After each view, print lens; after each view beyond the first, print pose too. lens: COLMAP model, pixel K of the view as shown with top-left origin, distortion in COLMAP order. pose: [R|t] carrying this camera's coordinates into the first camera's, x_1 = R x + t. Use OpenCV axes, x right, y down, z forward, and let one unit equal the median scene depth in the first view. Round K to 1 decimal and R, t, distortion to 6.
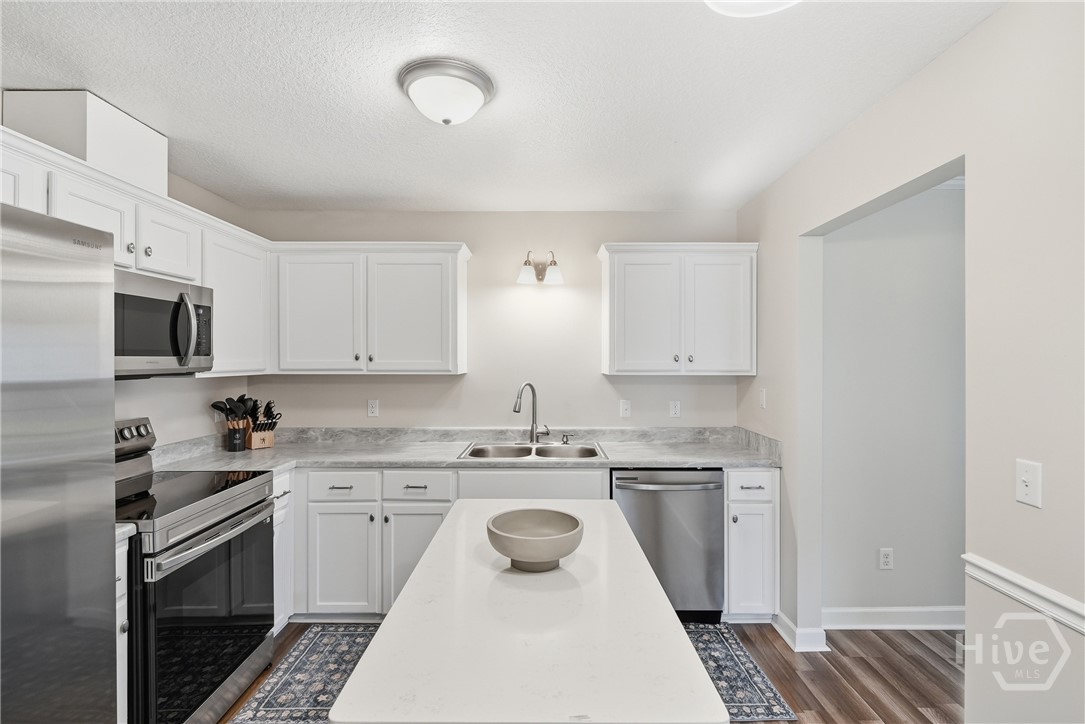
lens RADIAL K [[510.7, 0, 546.8], [0, 510.7, 359.3], [0, 0, 1]] dist [-0.003083, -0.000974]
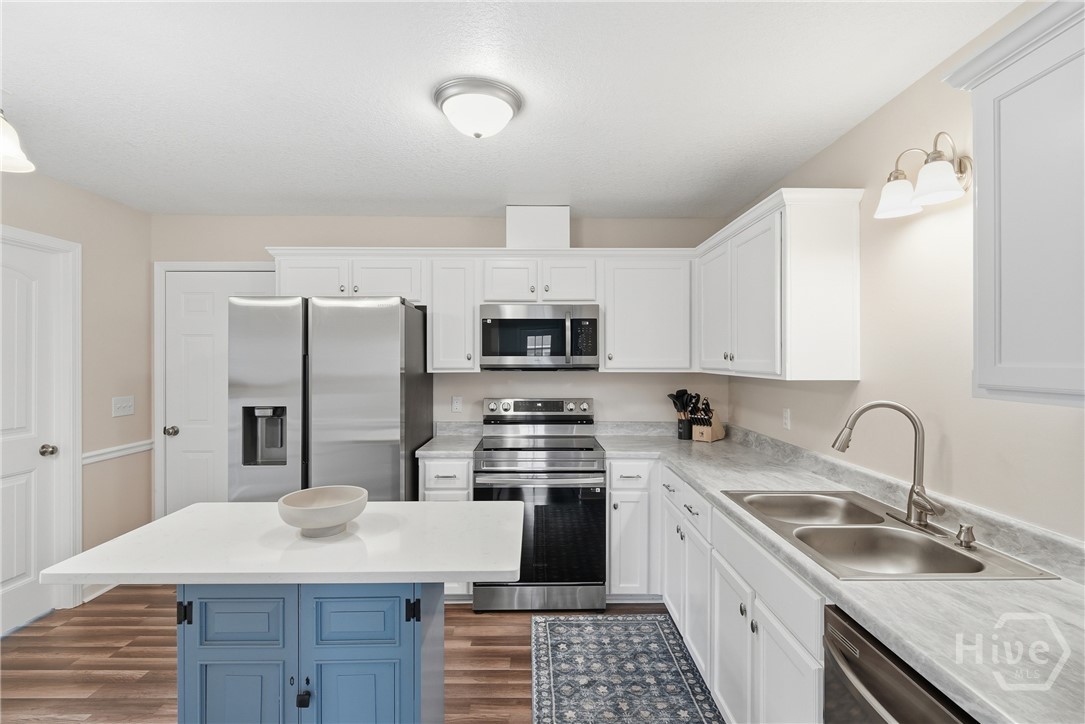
lens RADIAL K [[510.7, 0, 546.8], [0, 510.7, 359.3], [0, 0, 1]] dist [-0.003083, -0.000974]
pose [[0.010325, 0.001929, -0.999945, 0.555667], [-0.001580, 0.999997, 0.001913, 0.000343], [0.999945, 0.001560, 0.010328, 0.718643]]
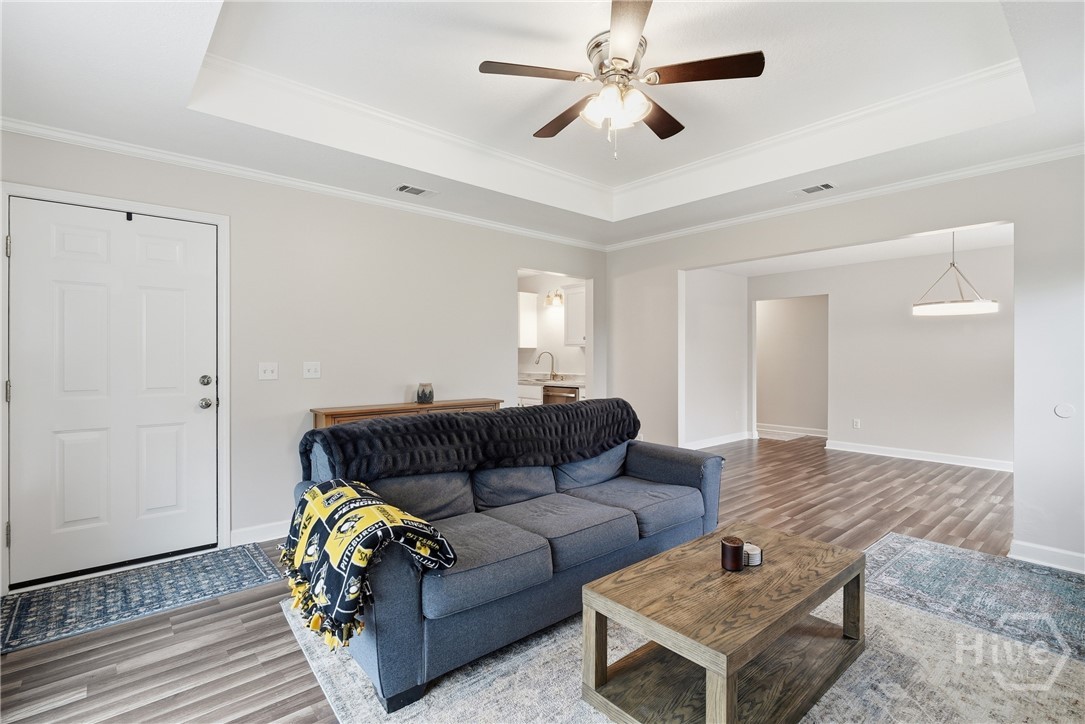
lens RADIAL K [[510.7, 0, 546.8], [0, 510.7, 359.3], [0, 0, 1]] dist [-0.003083, -0.000974]
pose [[0.658176, 0.001969, -0.752861, 1.806279], [-0.001229, 0.999998, 0.001541, 0.083874], [0.752863, -0.000089, 0.658177, -0.486309]]
